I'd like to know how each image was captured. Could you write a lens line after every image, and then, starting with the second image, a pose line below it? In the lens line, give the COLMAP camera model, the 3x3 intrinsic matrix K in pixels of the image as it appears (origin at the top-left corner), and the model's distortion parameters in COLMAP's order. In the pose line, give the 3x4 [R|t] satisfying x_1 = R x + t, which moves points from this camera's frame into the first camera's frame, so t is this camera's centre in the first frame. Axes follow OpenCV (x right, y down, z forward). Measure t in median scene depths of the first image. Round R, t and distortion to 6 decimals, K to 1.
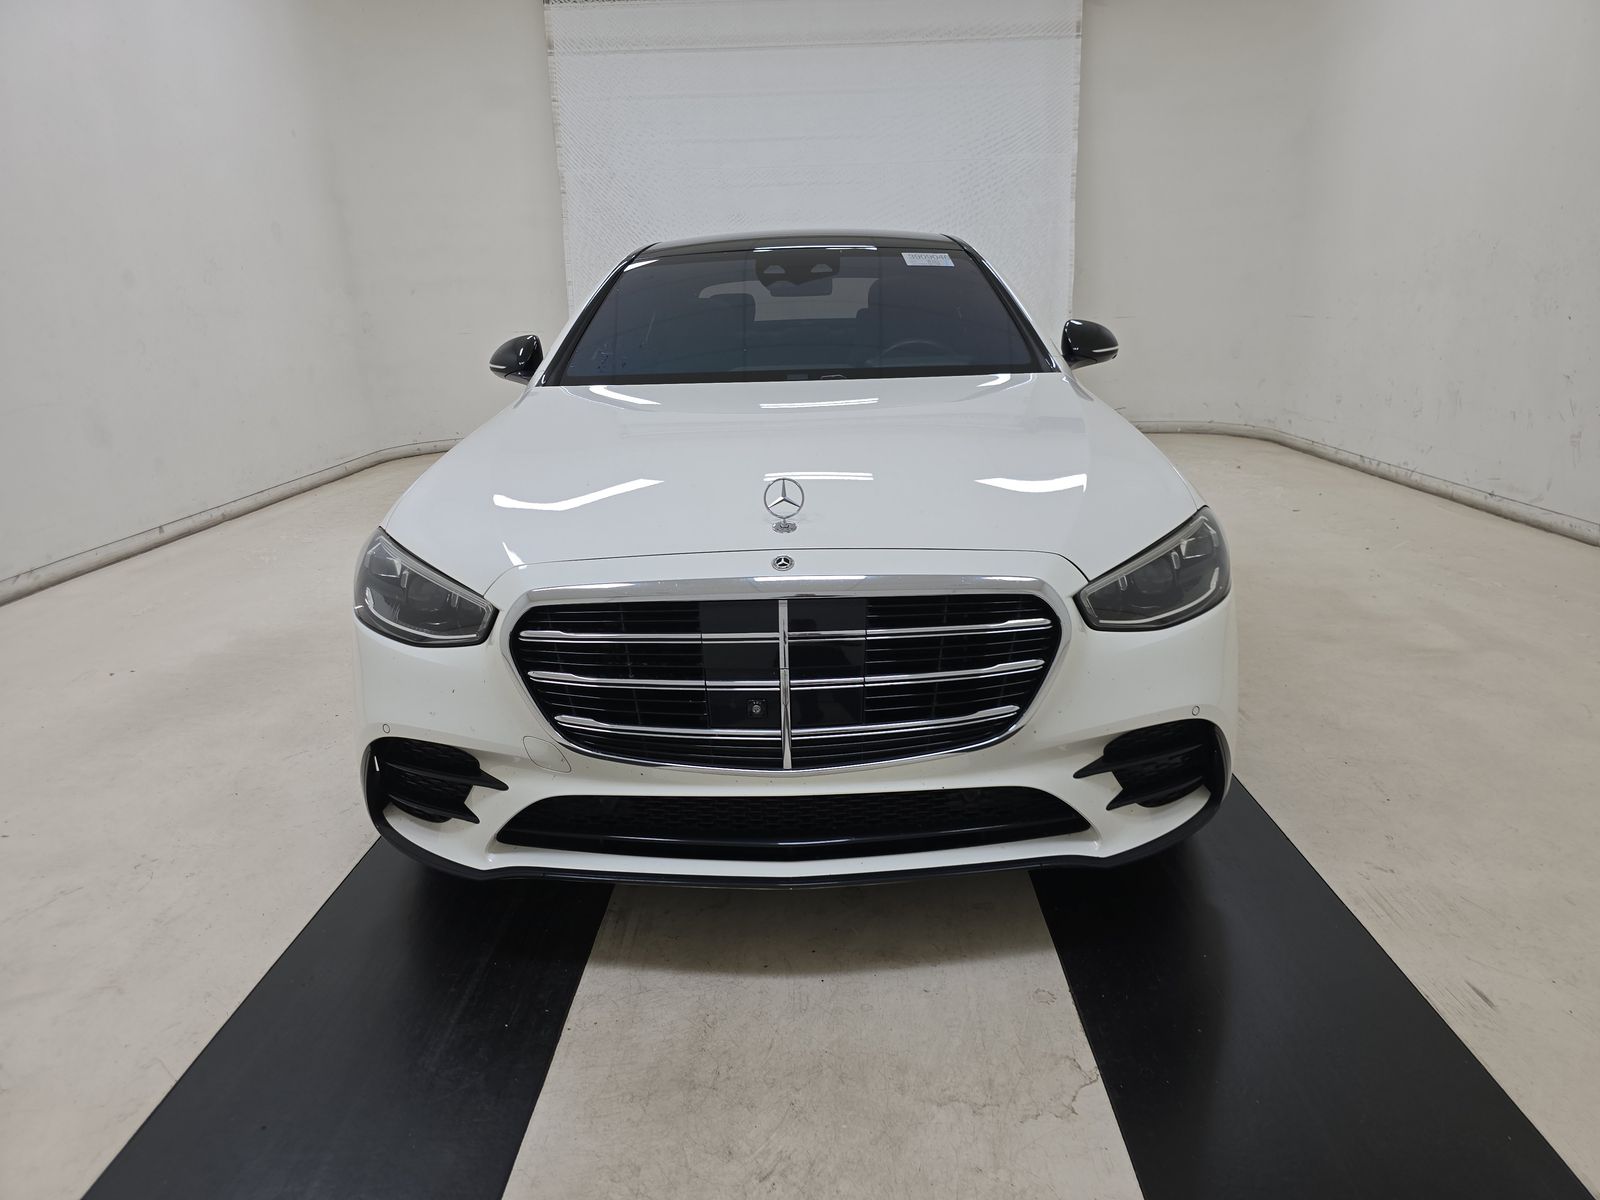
lens RADIAL K [[1050.3, 0, 801.5], [0, 1050.3, 604.3], [0, 0, 1]] dist [0.028337, -0.036843]
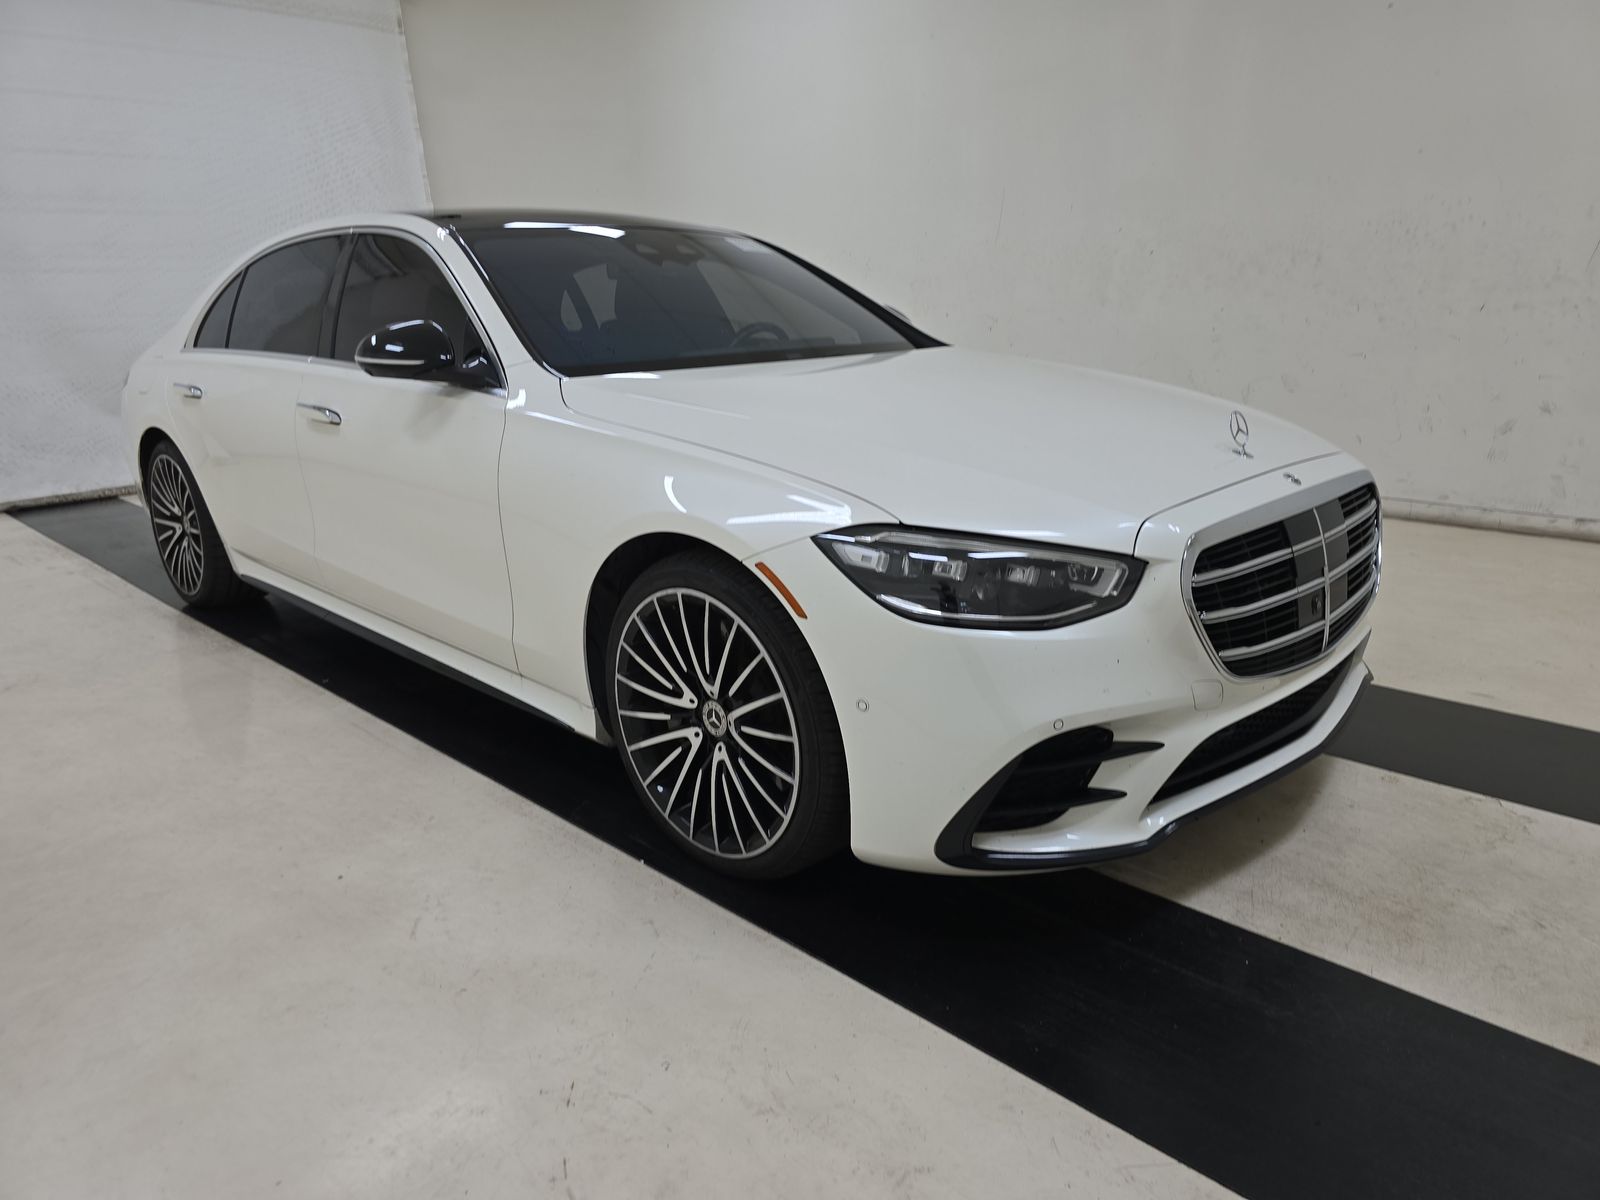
lens RADIAL K [[1050.3, 0, 803.6], [0, 1050.3, 597.4], [0, 0, 1]] dist [0.028337, -0.036843]
pose [[0.702353, -0.184472, 0.687510, -1.165680], [0.200147, 0.978050, 0.057961, -0.083996], [-0.683112, 0.096894, 0.723858, 0.504538]]
